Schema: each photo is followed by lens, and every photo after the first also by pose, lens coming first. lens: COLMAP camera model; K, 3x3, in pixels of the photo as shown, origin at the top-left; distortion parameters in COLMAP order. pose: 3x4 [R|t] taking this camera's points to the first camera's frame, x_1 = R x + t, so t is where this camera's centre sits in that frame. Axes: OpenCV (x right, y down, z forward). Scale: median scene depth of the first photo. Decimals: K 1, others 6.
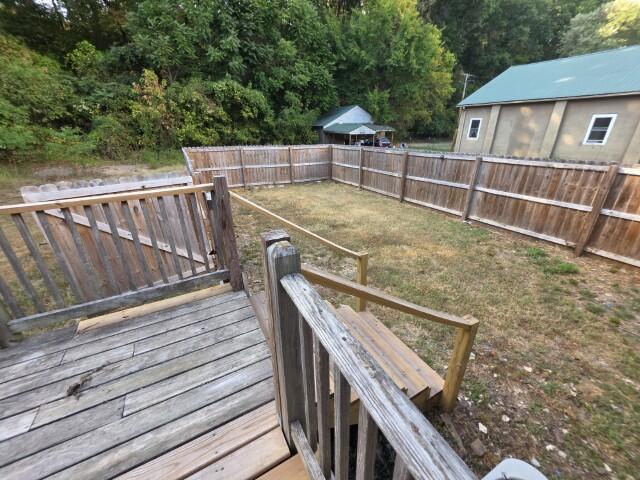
lens RADIAL K [[257.7, 0, 322.7], [0, 257.7, 239.8], [0, 0, 1]] dist [-0.001778, -0.000143]
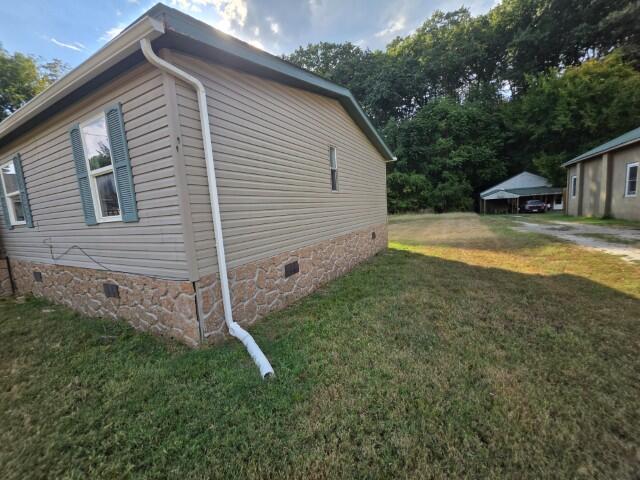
lens RADIAL K [[257.7, 0, 322.7], [0, 257.7, 239.8], [0, 0, 1]] dist [-0.001778, -0.000143]
pose [[0.555563, 0.077043, -0.827897, 0.641203], [-0.288150, 0.951835, -0.104787, 0.073499], [0.779948, 0.296775, 0.551004, -0.104789]]
